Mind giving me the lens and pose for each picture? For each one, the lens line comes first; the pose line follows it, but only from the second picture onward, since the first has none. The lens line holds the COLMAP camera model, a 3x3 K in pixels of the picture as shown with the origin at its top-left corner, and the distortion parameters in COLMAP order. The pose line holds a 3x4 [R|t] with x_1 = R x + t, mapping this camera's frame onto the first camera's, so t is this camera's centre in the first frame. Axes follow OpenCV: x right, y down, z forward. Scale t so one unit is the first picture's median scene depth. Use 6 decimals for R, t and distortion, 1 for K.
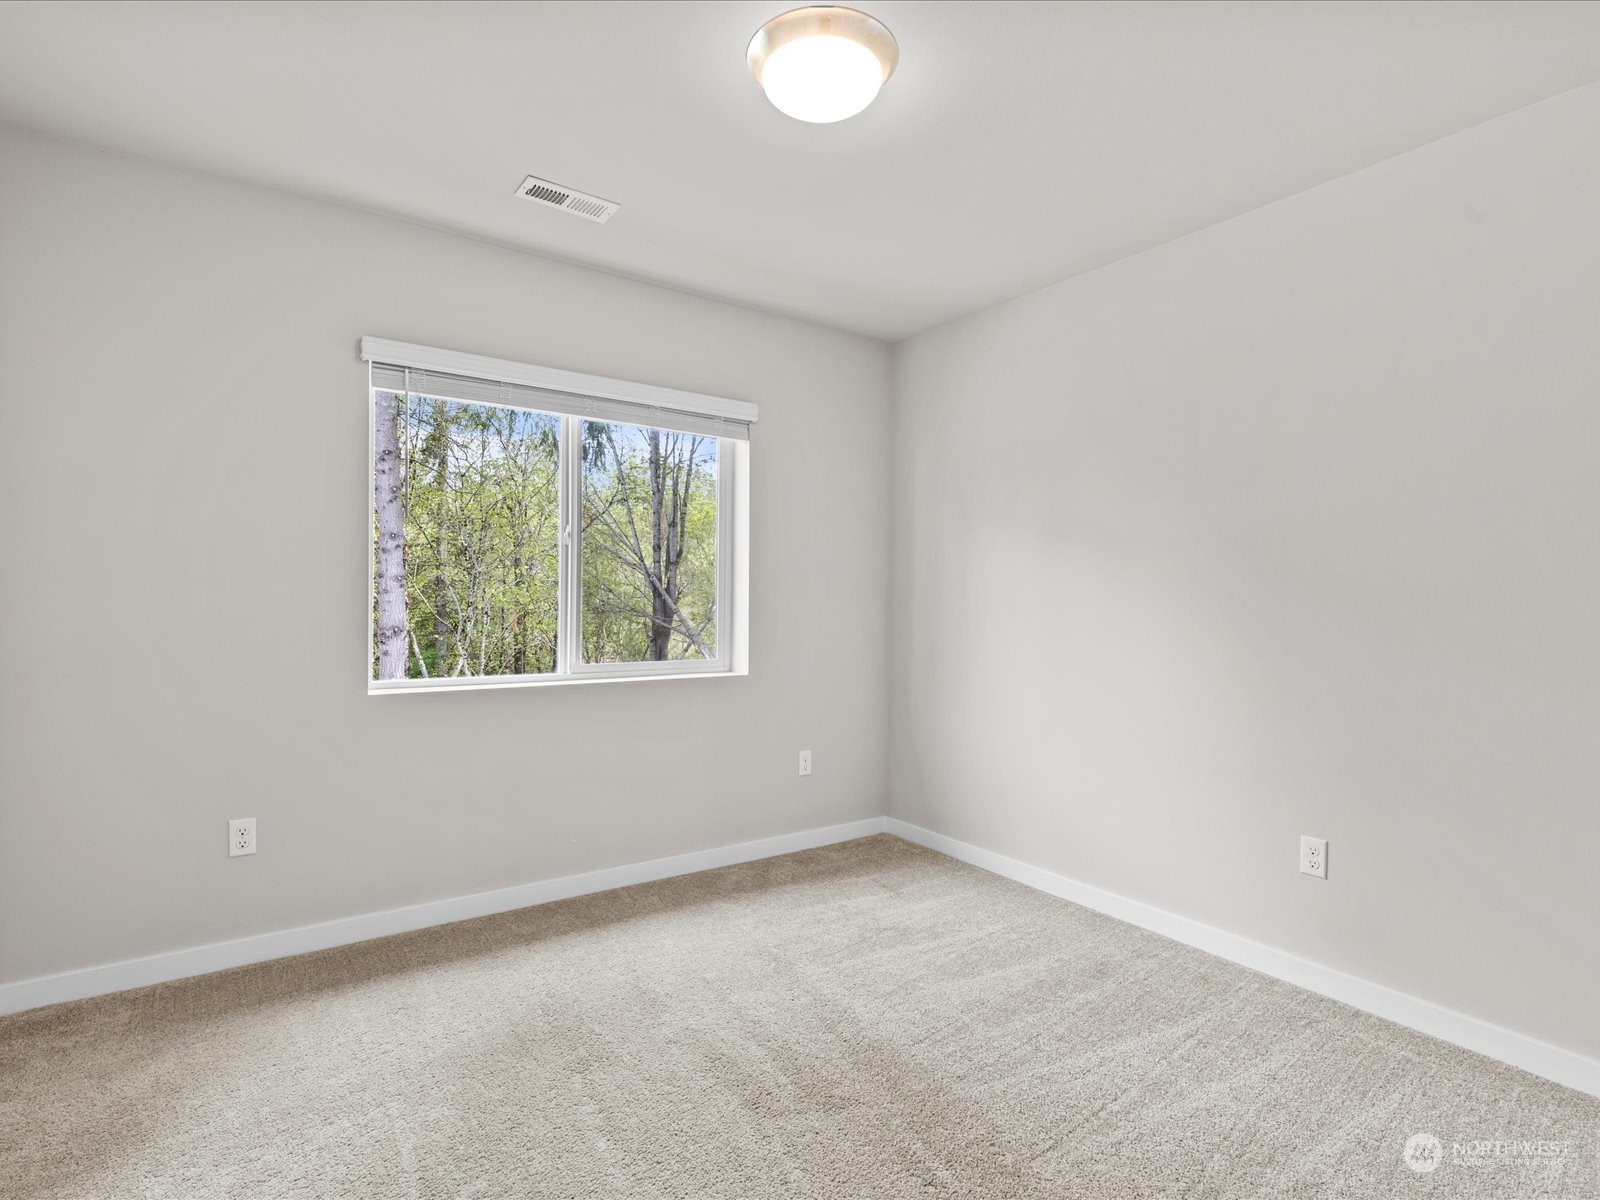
lens RADIAL K [[796.9, 0, 788.3], [0, 796.9, 601.1], [0, 0, 1]] dist [0.001175, -0.000636]
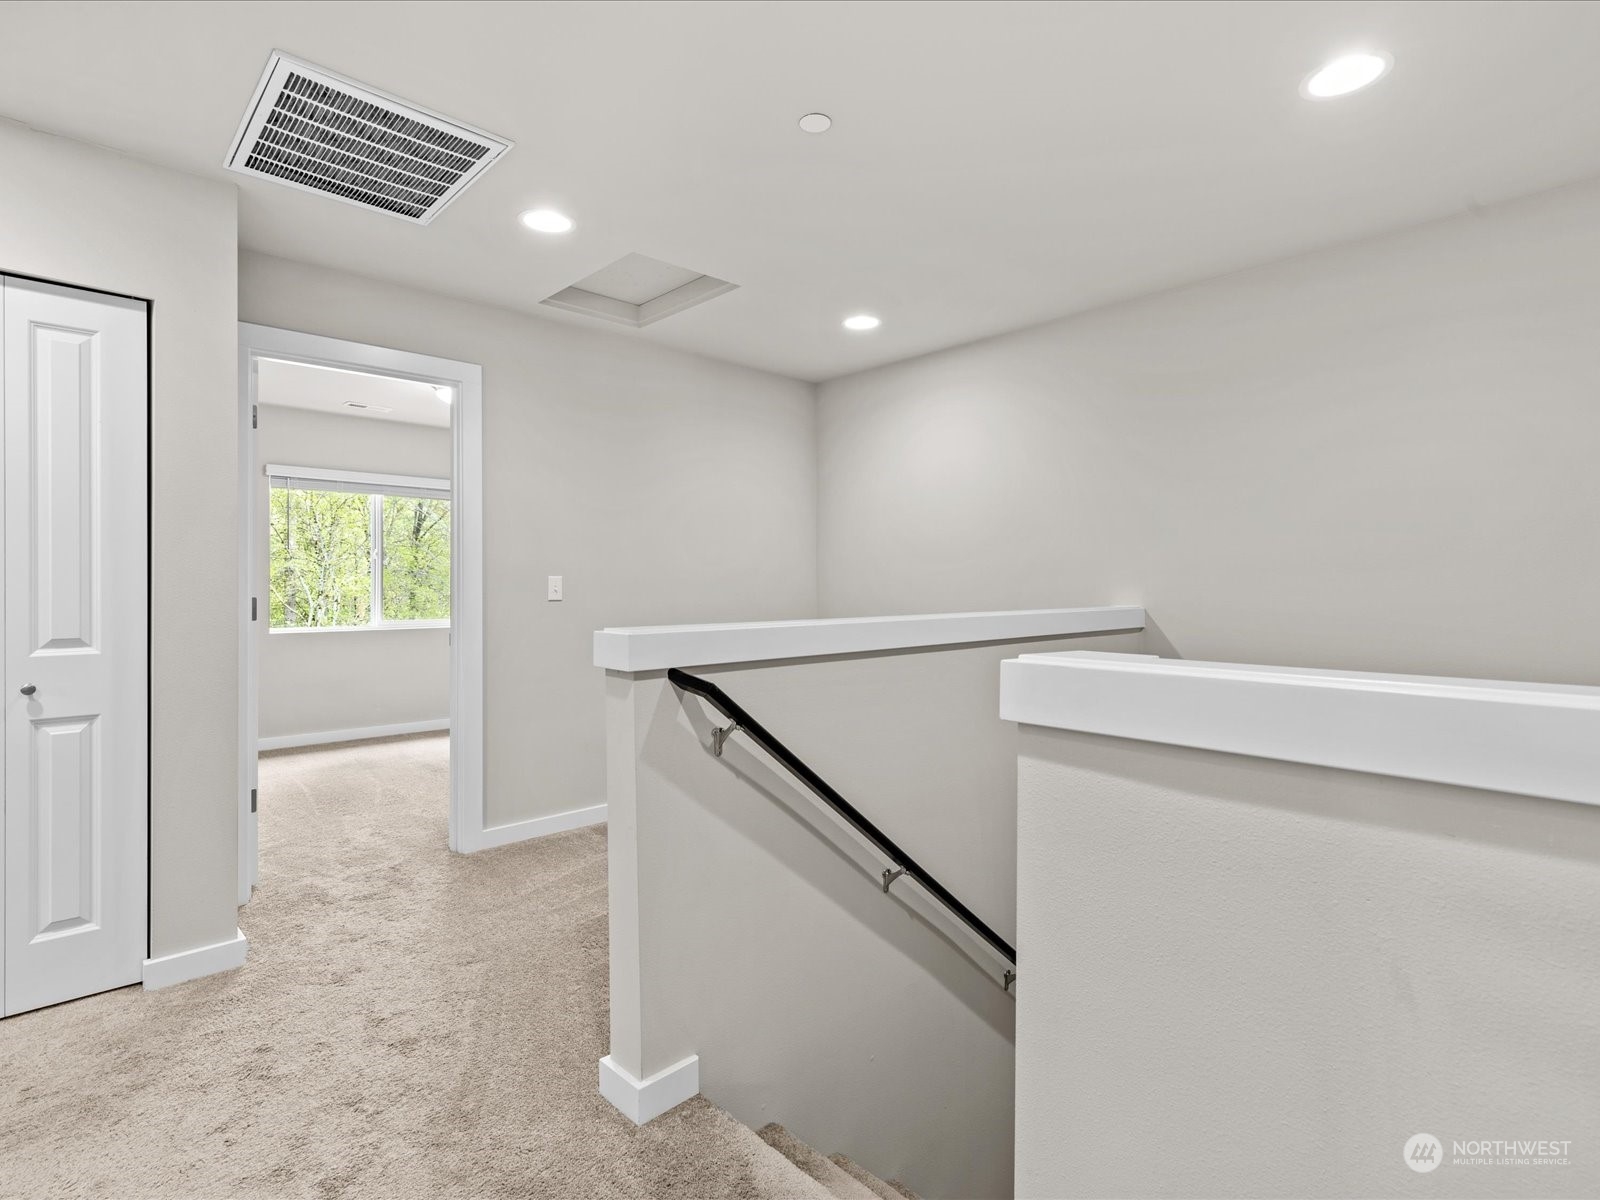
lens RADIAL K [[796.9, 0, 788.3], [0, 796.9, 601.1], [0, 0, 1]] dist [0.001175, -0.000636]
pose [[0.988626, -0.009040, 0.150125, 0.063503], [0.006722, 0.999850, 0.015937, 0.001675], [-0.150247, -0.014747, 0.988539, -0.160166]]
